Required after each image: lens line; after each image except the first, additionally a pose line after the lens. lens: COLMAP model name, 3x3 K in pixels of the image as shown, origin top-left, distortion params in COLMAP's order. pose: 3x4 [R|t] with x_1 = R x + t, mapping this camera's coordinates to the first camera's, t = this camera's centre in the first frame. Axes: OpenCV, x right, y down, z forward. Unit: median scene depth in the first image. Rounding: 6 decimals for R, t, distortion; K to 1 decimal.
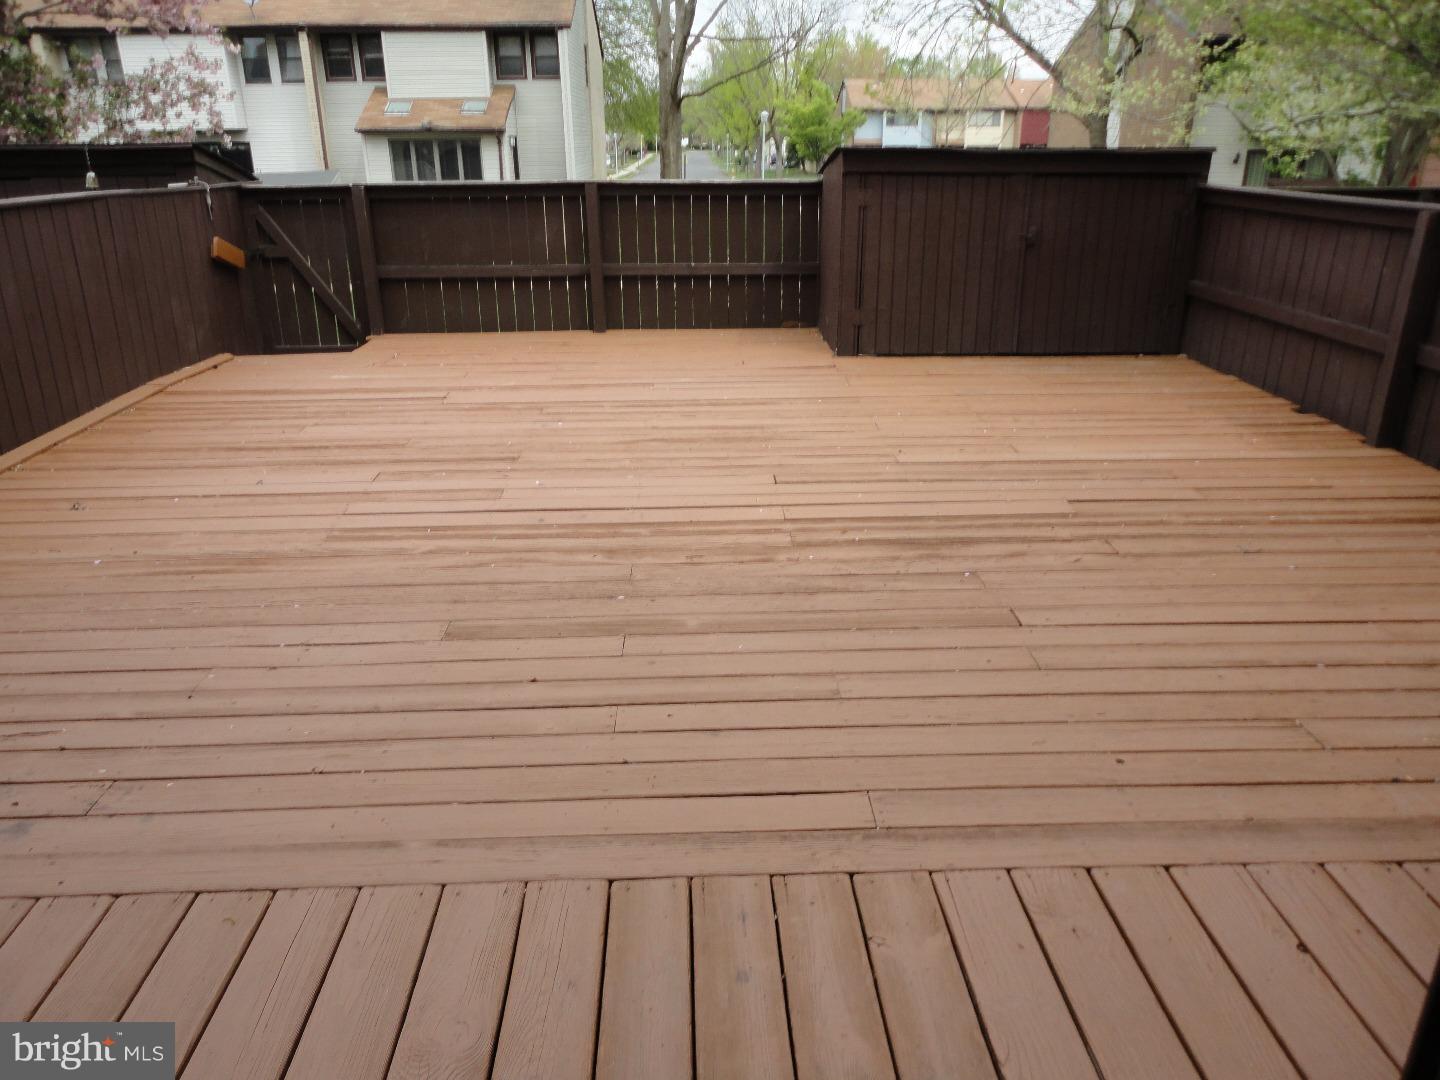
lens RADIAL K [[1052.3, 0, 720.0], [0, 1052.3, 540.0], [0, 0, 1]] dist [0.001646, 0.000536]
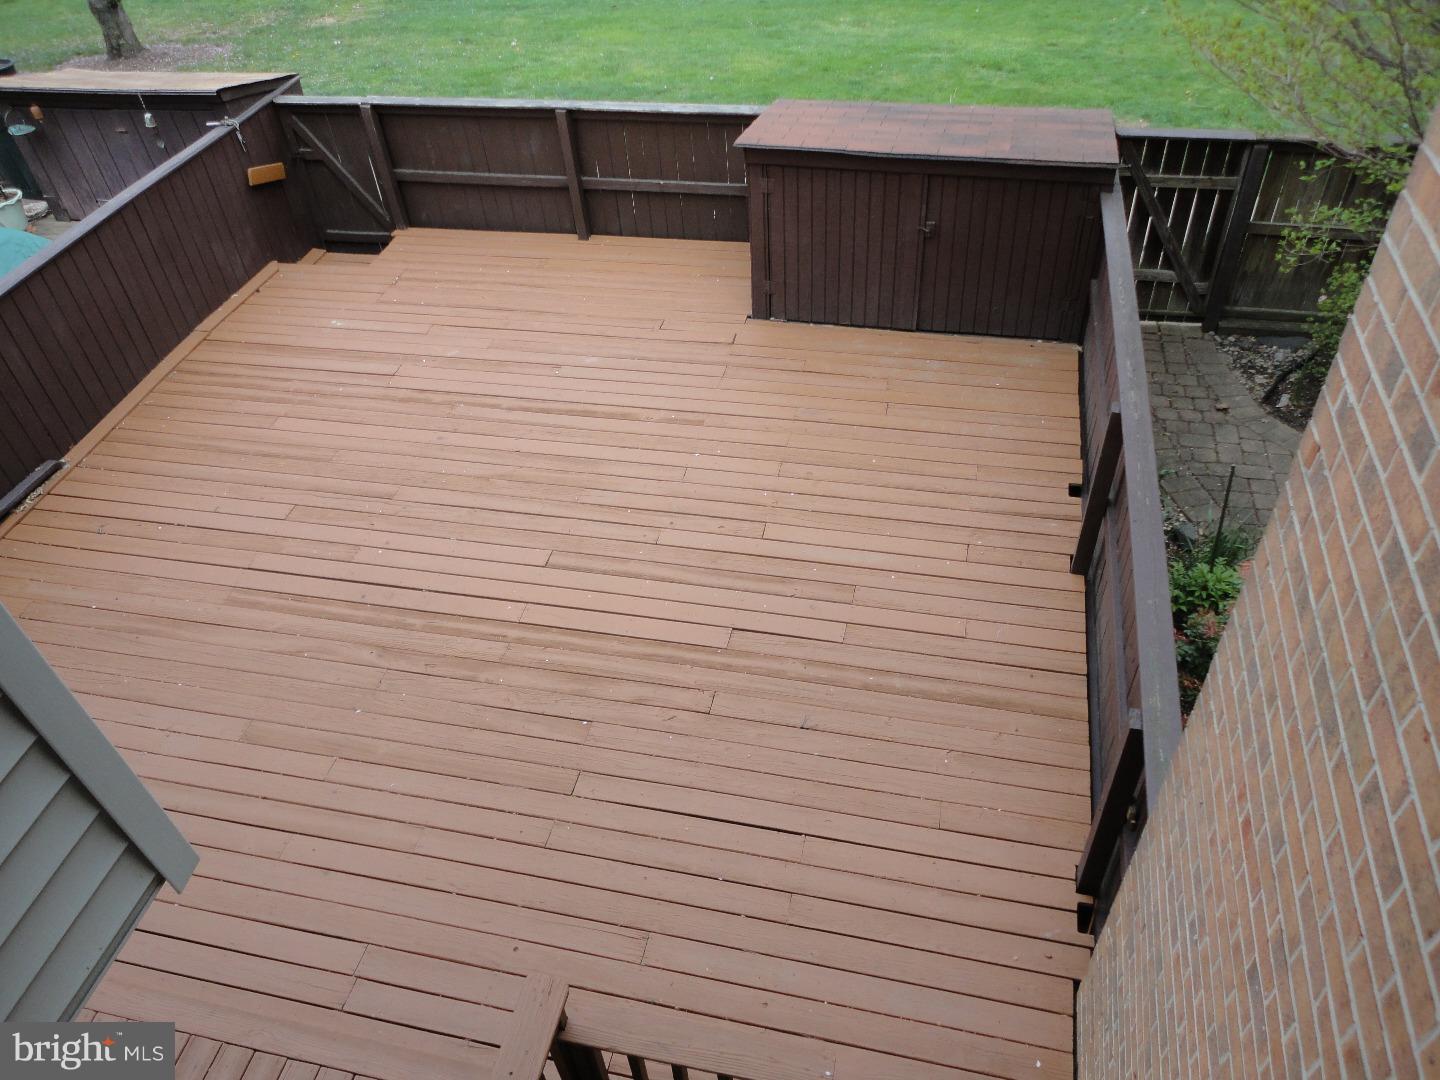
lens RADIAL K [[1052.3, 0, 720.0], [0, 1052.3, 540.0], [0, 0, 1]] dist [0.001646, 0.000536]
pose [[0.964777, 0.136107, -0.225124, 0.374556], [-0.037516, 0.918194, 0.394350, -0.411839], [0.260381, -0.372014, 0.890958, -0.077703]]
